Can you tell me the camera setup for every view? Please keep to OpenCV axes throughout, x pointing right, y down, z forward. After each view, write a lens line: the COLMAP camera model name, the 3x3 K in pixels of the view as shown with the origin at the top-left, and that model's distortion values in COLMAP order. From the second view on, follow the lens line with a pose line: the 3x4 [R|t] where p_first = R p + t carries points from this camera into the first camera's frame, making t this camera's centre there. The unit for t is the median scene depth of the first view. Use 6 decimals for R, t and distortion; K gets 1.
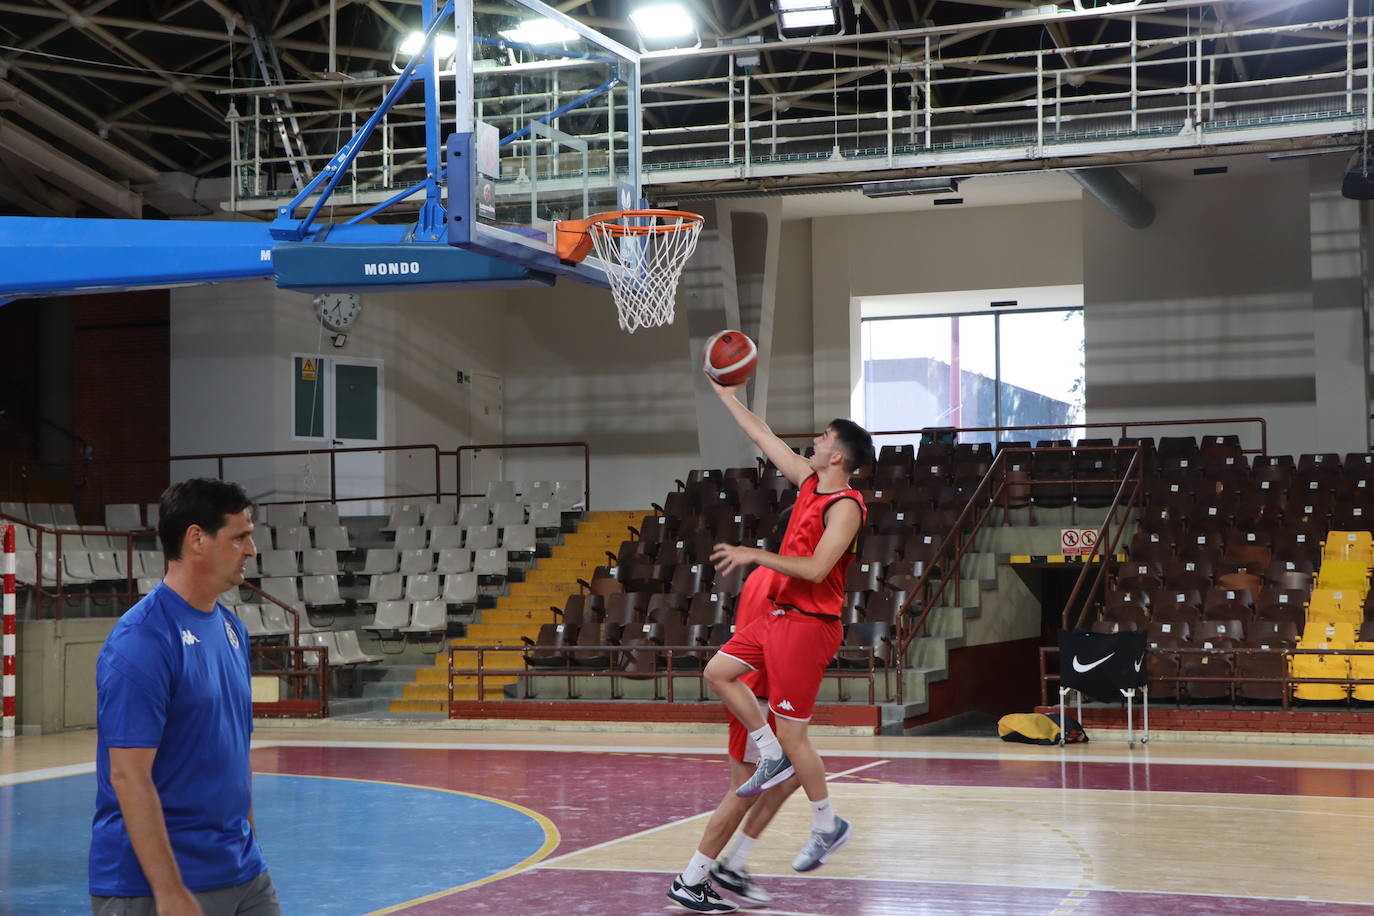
lens RADIAL K [[2328.5, 0, 691.3], [0, 2328.5, 459.2], [0, 0, 1]] dist [0.202476, 0.000000]
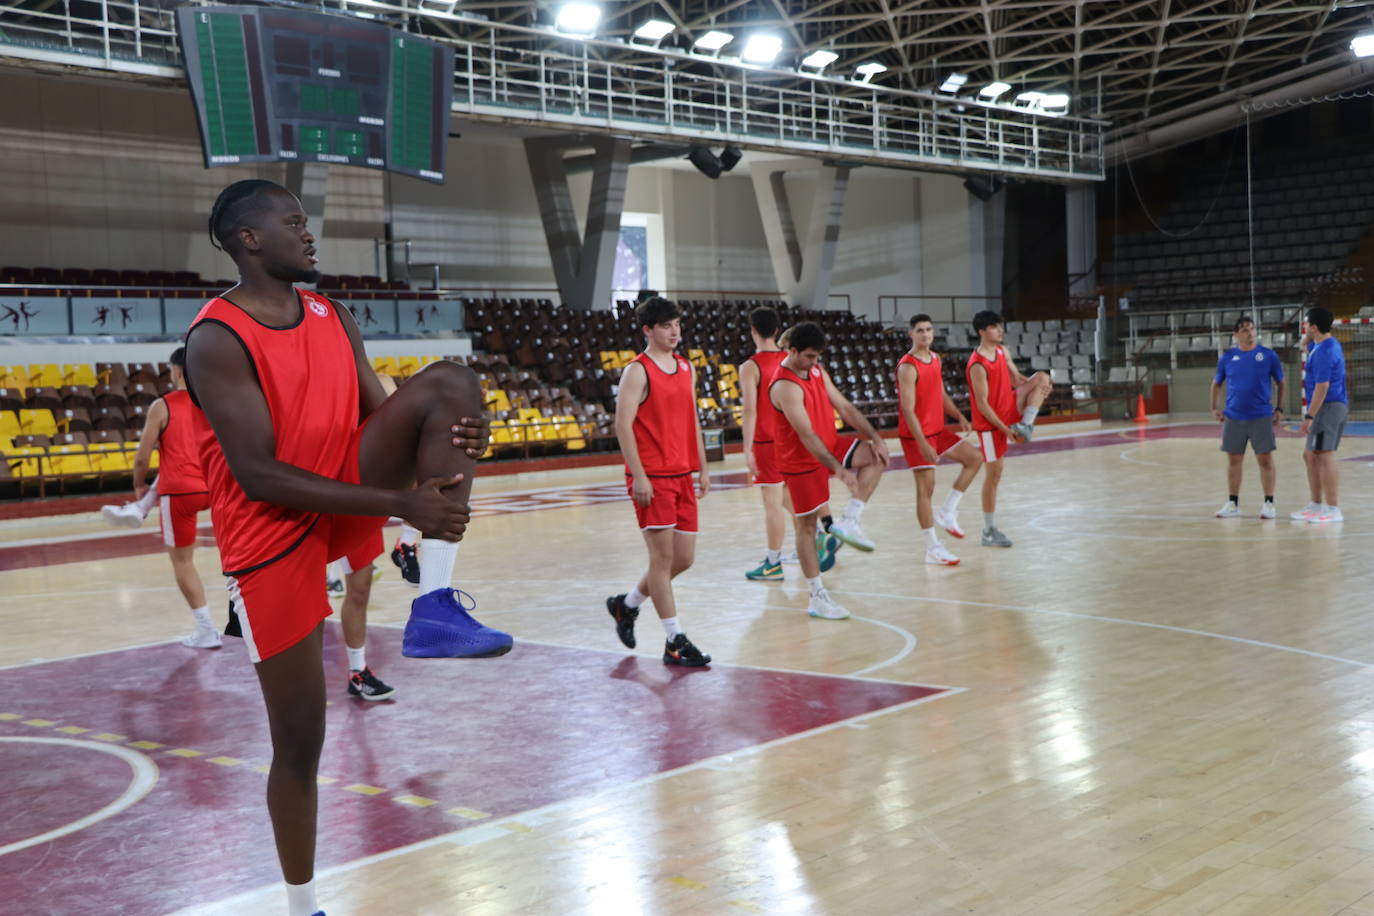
lens RADIAL K [[2328.5, 0, 729.5], [0, 2328.5, 454.8], [0, 0, 1]] dist [0.202476, 0.000000]
pose [[0.232967, -0.036654, 0.971794, -1.661488], [-0.008587, 0.999173, 0.039745, 0.042604], [-0.972447, -0.017604, 0.232459, 0.597016]]
